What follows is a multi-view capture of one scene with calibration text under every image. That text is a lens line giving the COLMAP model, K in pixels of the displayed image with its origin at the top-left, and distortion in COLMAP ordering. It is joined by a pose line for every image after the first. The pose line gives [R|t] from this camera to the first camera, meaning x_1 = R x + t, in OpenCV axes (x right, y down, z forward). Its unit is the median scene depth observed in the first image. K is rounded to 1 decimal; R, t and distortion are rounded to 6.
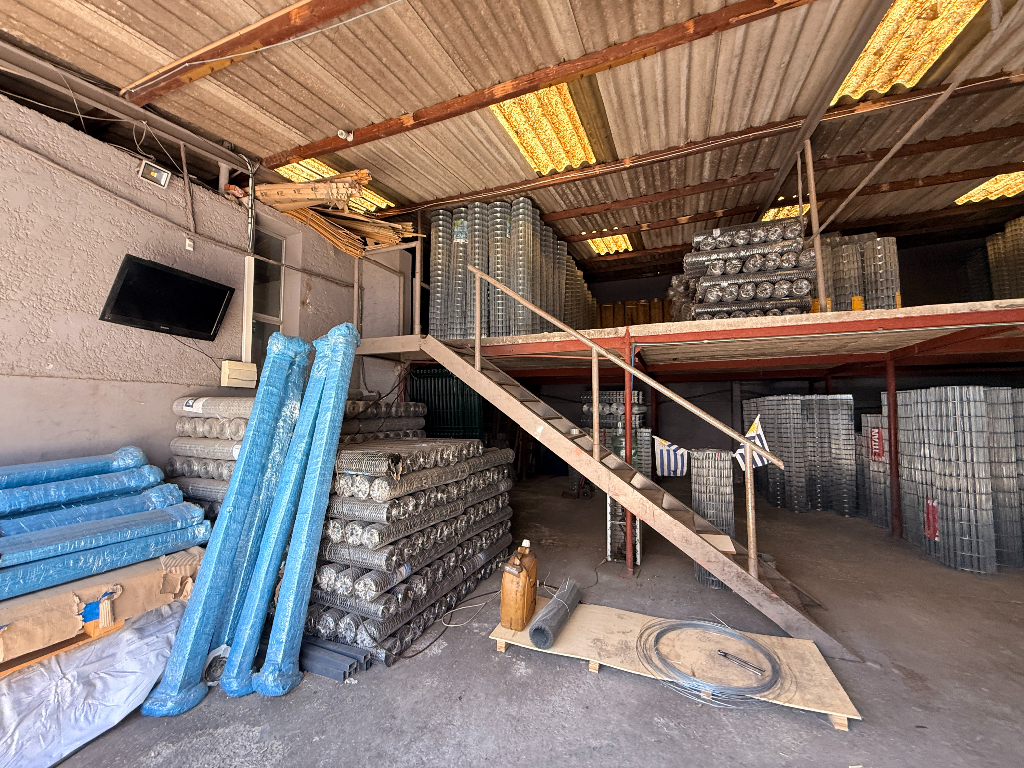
lens RADIAL K [[408.5, 0, 509.6], [0, 408.5, 385.3], [0, 0, 1]] dist [0.002806, 0.000098]
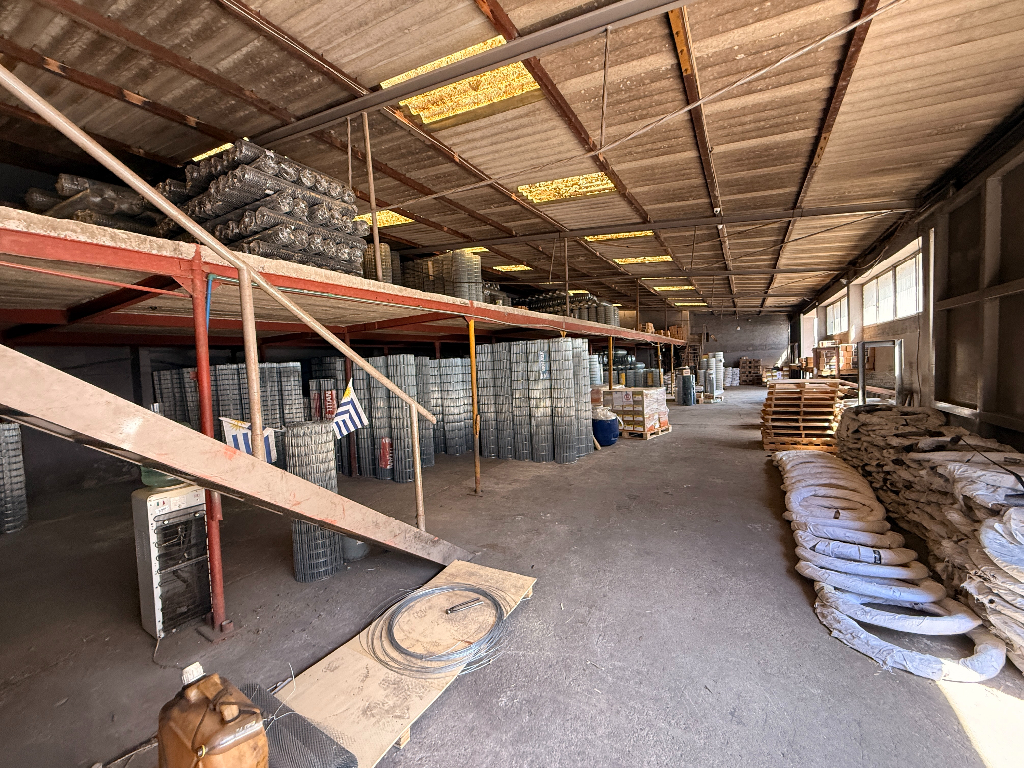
lens RADIAL K [[408.5, 0, 510.9], [0, 408.5, 384.7], [0, 0, 1]] dist [0.002806, 0.000098]
pose [[0.141062, -0.050186, 0.988728, -0.262978], [-0.011618, 0.998562, 0.052343, 0.028878], [-0.989933, -0.018870, 0.140276, 0.447556]]
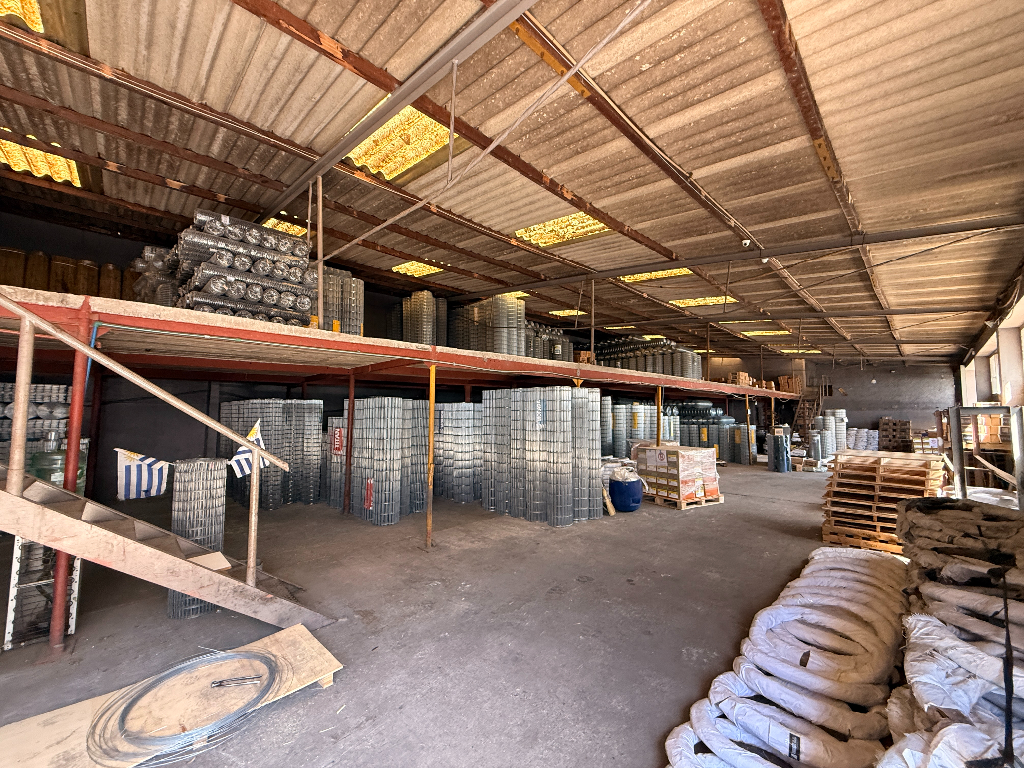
lens RADIAL K [[408.5, 0, 508.5], [0, 408.5, 385.4], [0, 0, 1]] dist [0.002806, 0.000098]
pose [[0.401744, 0.062364, 0.913626, -0.056923], [-0.059626, 0.997343, -0.041860, -0.003643], [-0.913809, -0.037659, 0.404395, 0.040449]]
